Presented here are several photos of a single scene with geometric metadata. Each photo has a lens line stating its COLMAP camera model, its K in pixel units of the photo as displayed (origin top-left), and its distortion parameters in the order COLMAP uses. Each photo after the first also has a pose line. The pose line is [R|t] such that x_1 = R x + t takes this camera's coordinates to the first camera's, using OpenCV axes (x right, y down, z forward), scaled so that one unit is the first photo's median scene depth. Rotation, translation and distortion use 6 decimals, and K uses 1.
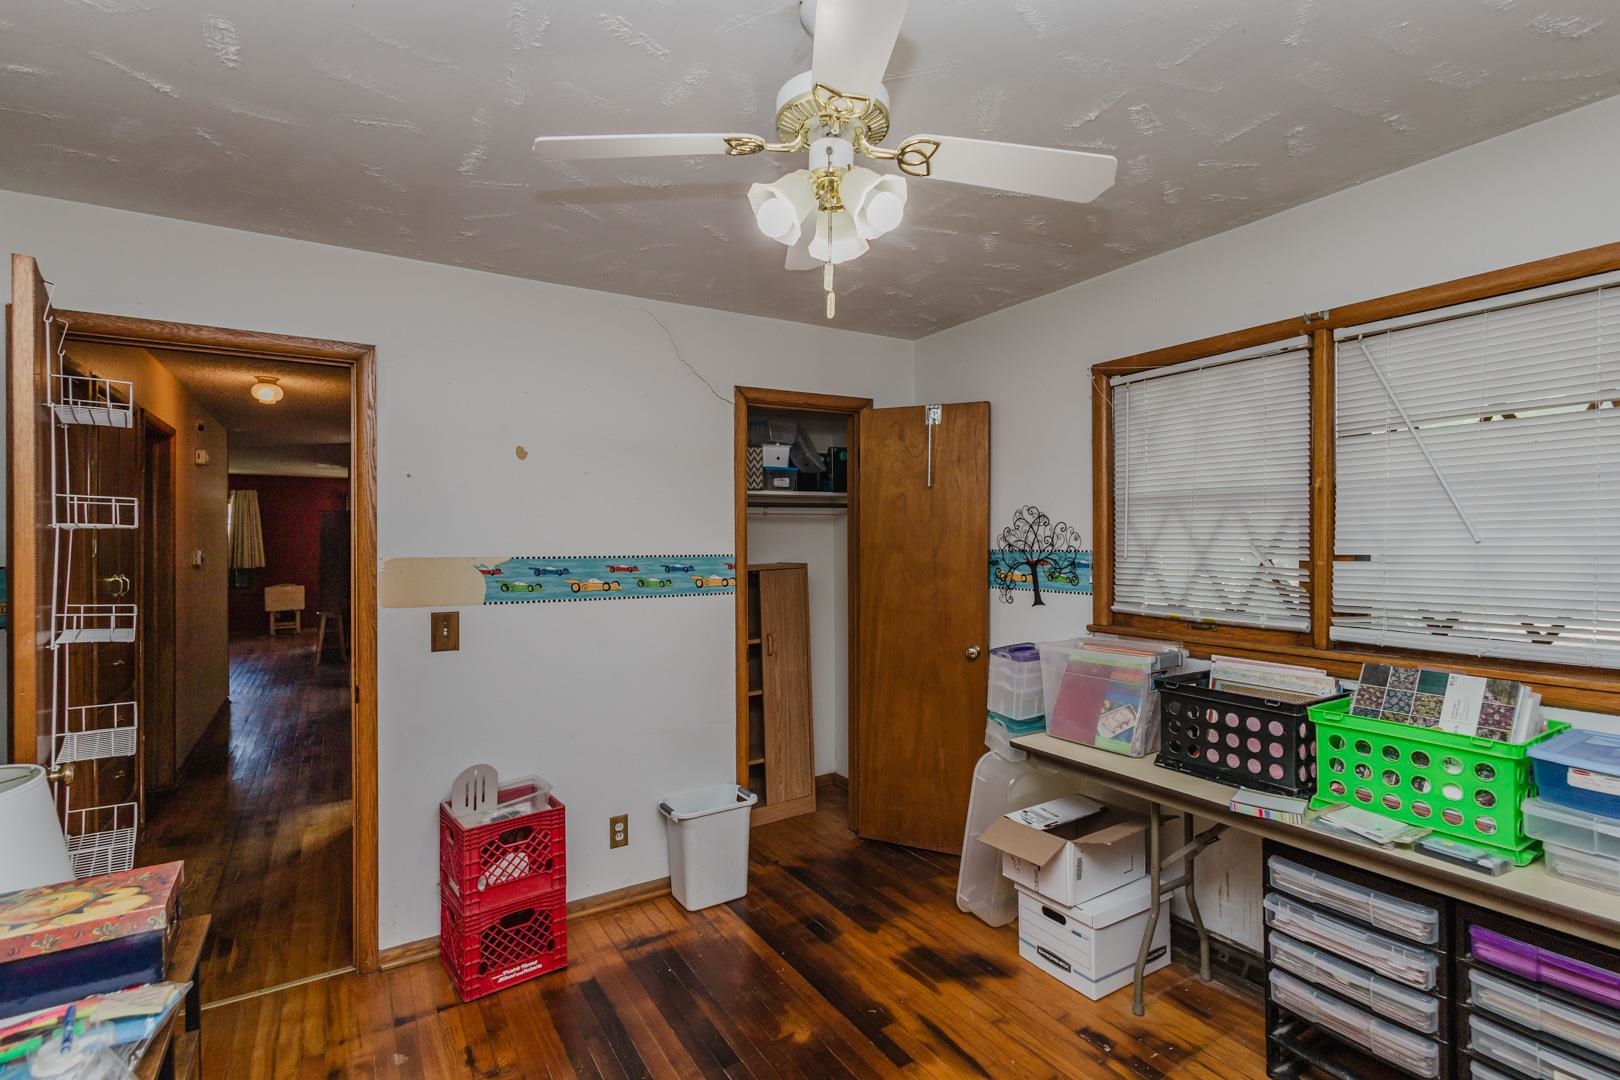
lens RADIAL K [[775.2, 0, 824.6], [0, 775.2, 533.8], [0, 0, 1]] dist [0.017286, 0.000121]
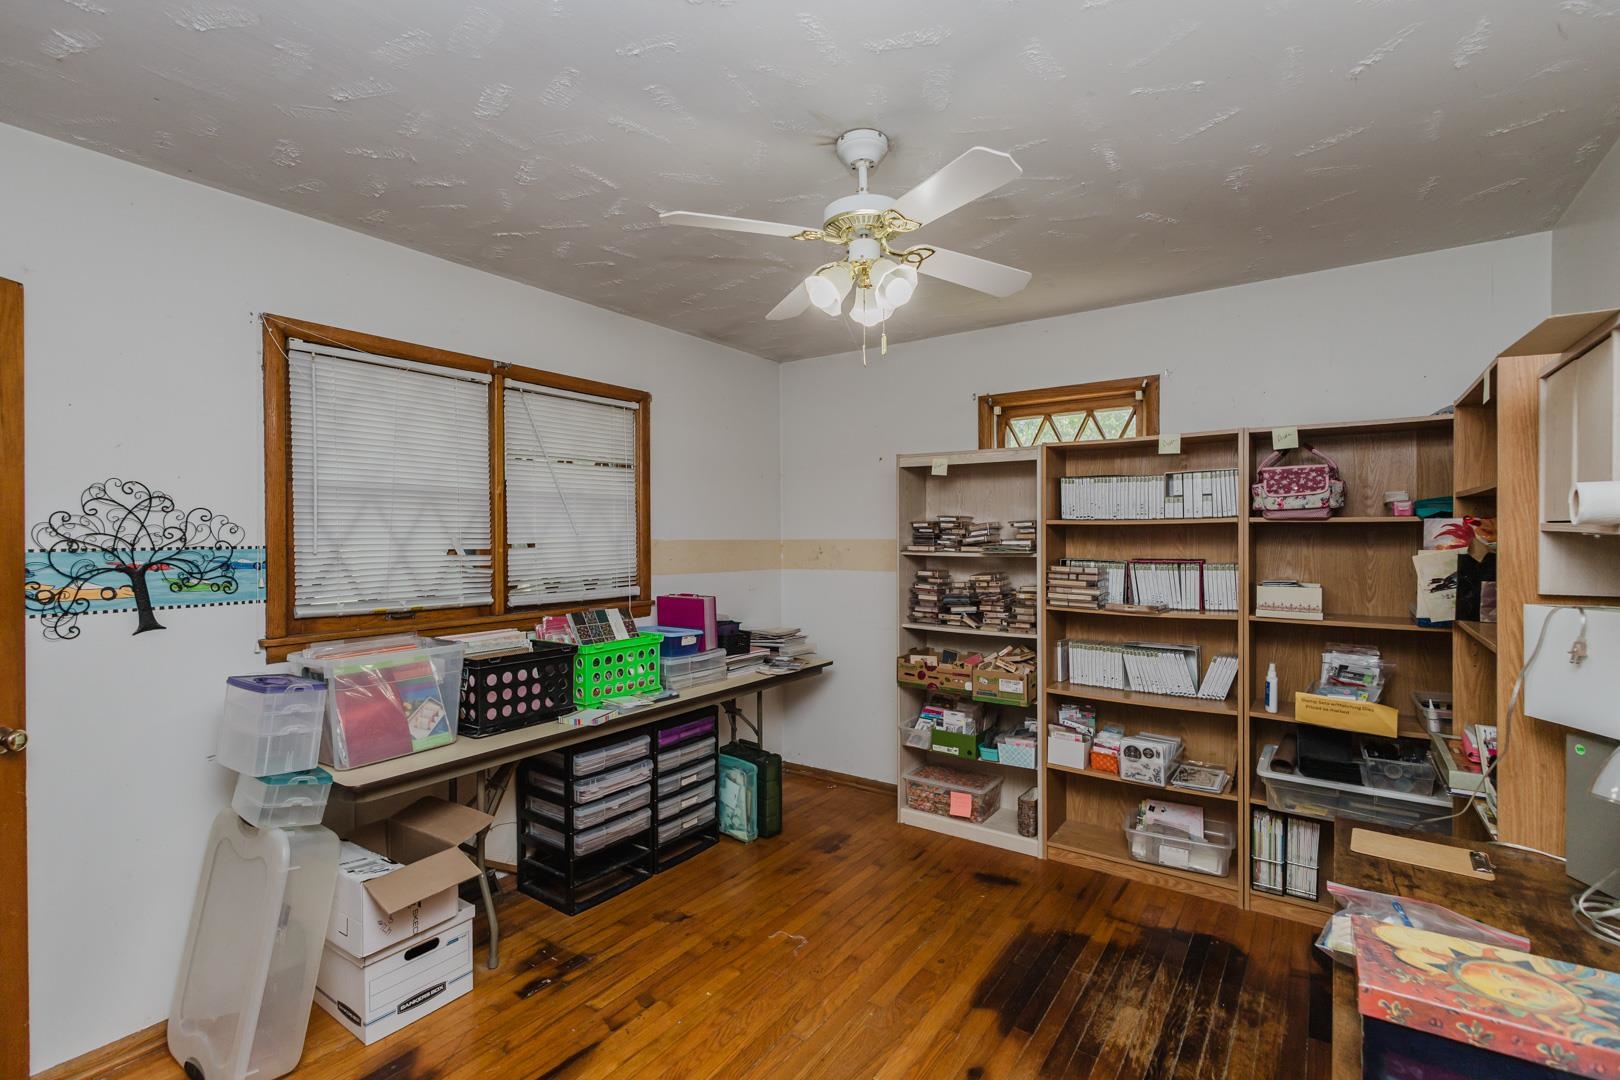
lens RADIAL K [[741.9, 0, 810.0], [0, 741.9, 540.0], [0, 0, 1]] dist [0.001141, -0.000703]
pose [[-0.386807, 0.005524, 0.922144, -0.597836], [0.005506, 0.999978, -0.003681, 0.022177], [-0.922144, 0.003654, -0.386829, 0.819549]]
